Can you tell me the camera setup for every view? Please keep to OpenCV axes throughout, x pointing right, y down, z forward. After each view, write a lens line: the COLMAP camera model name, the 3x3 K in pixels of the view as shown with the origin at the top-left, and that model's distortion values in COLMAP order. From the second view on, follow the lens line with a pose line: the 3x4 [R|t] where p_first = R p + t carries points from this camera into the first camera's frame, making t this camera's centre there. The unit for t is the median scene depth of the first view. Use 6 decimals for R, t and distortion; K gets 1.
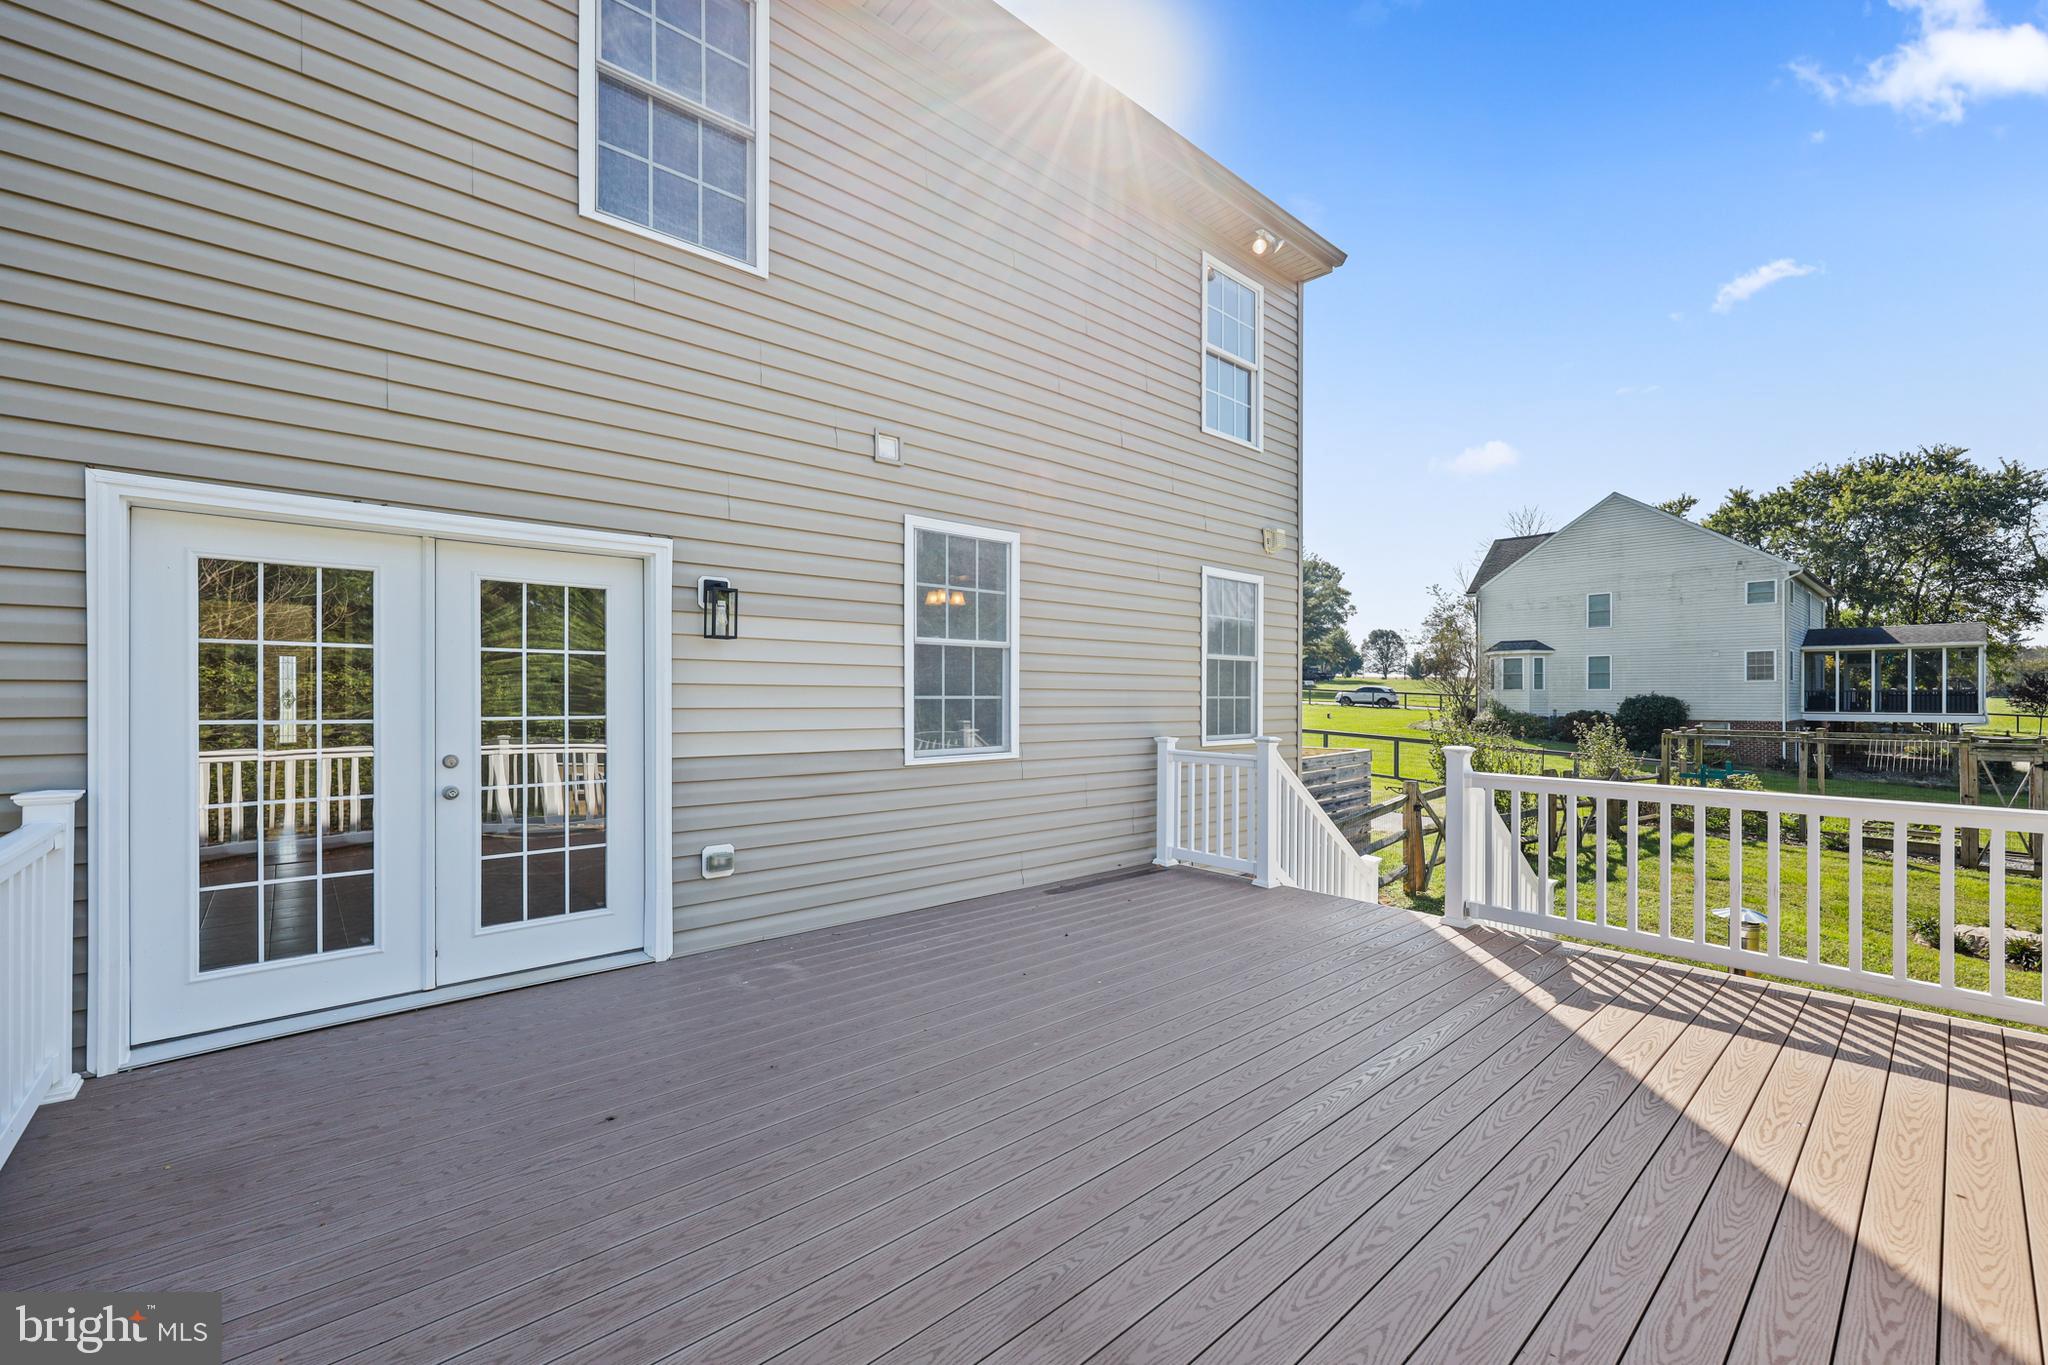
lens RADIAL K [[825.3, 0, 1017.9], [0, 825.3, 692.8], [0, 0, 1]] dist [0.001066, 0.002133]
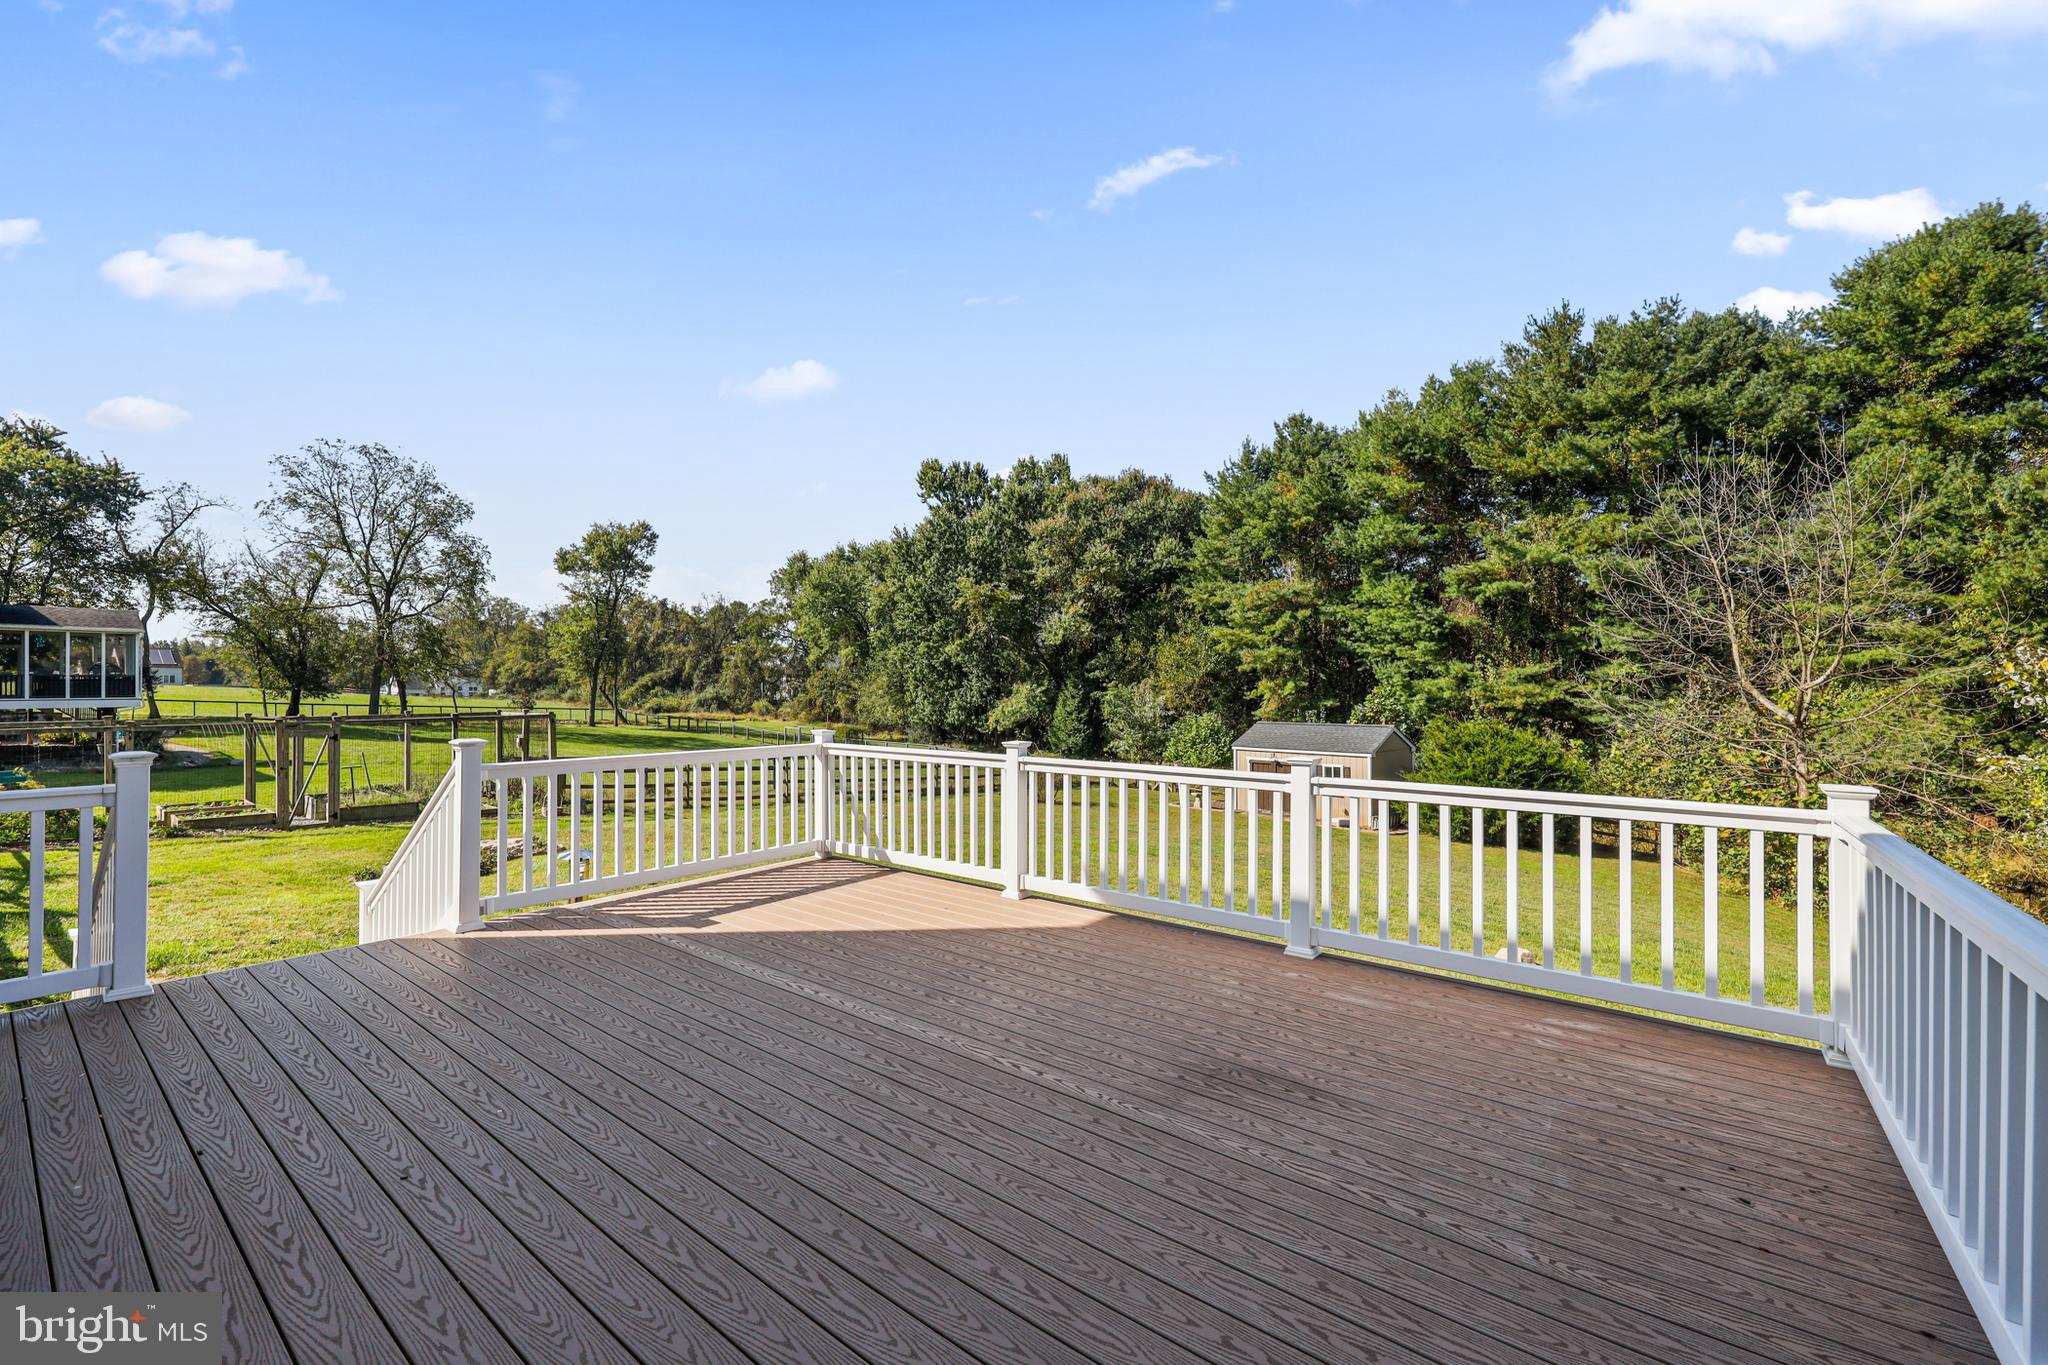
lens RADIAL K [[825.3, 0, 1022.2], [0, 825.3, 680.4], [0, 0, 1]] dist [0.001066, 0.002133]
pose [[-0.186373, 0.000718, 0.982479, -0.511695], [-0.005392, 0.999984, -0.001754, -0.004003], [-0.982464, -0.005624, -0.186366, 0.560980]]
